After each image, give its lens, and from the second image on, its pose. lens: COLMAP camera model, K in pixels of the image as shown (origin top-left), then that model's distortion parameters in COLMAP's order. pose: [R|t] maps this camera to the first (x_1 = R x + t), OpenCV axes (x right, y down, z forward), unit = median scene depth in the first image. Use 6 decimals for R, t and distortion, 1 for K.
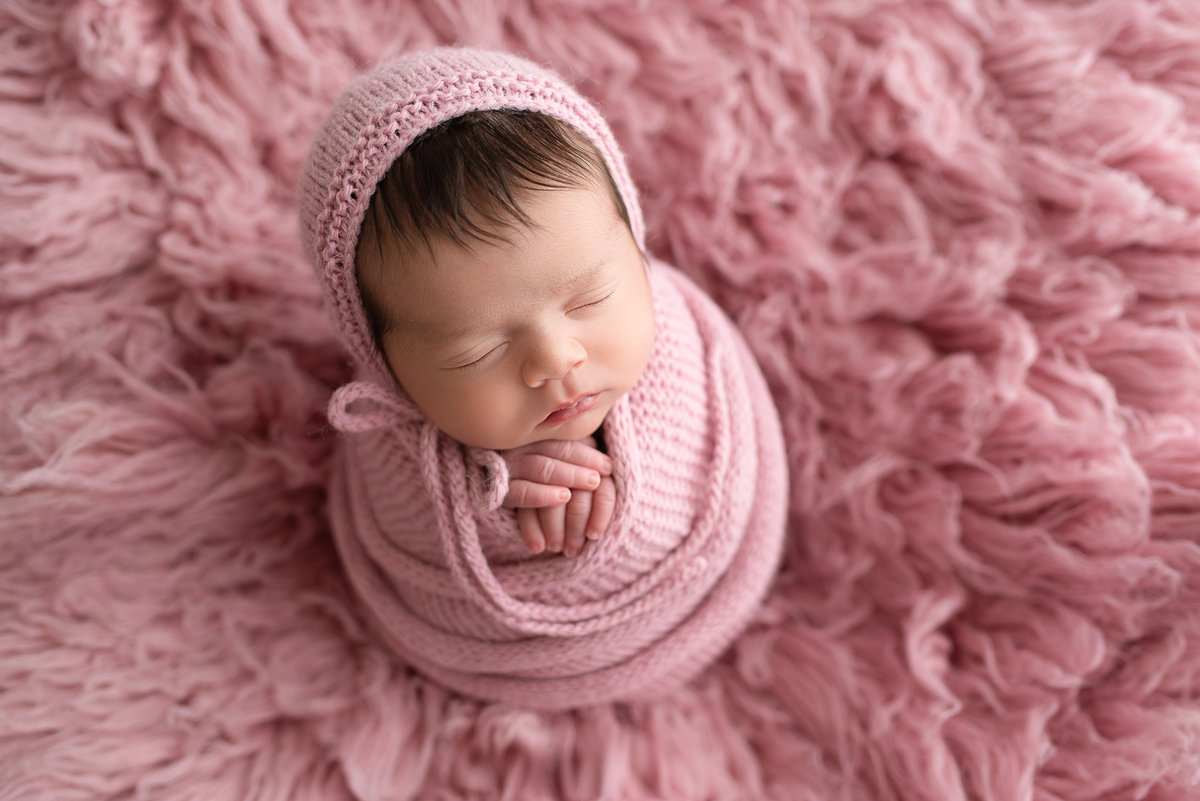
lens RADIAL K [[1304.0, 0, 600.0], [0, 1304.0, 400.5], [0, 0, 1]] dist [-0.026082, -0.029753]
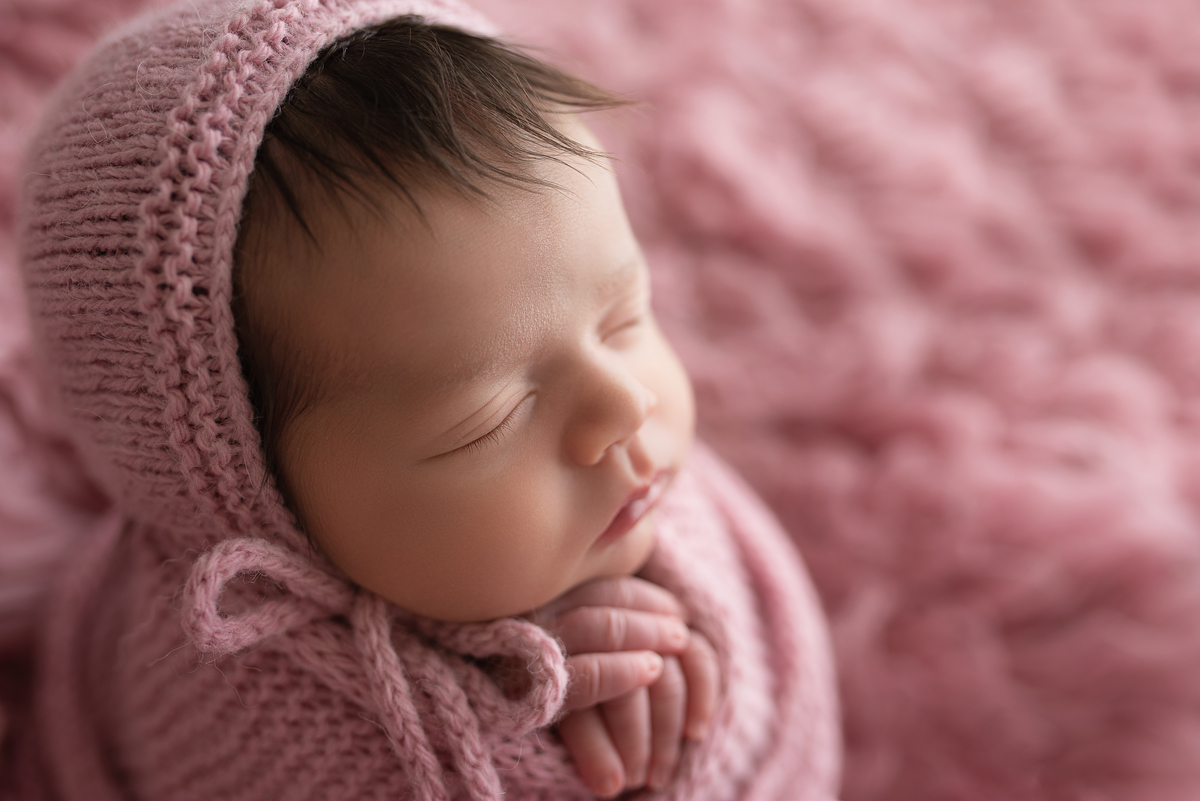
lens RADIAL K [[1304.0, 0, 600.0], [0, 1304.0, 400.5], [0, 0, 1]] dist [-0.026082, -0.029753]
pose [[0.854895, -0.115709, 0.505732, -0.327990], [0.278411, 0.924875, -0.259023, 0.110699], [-0.437768, 0.362239, 0.822886, 0.528562]]
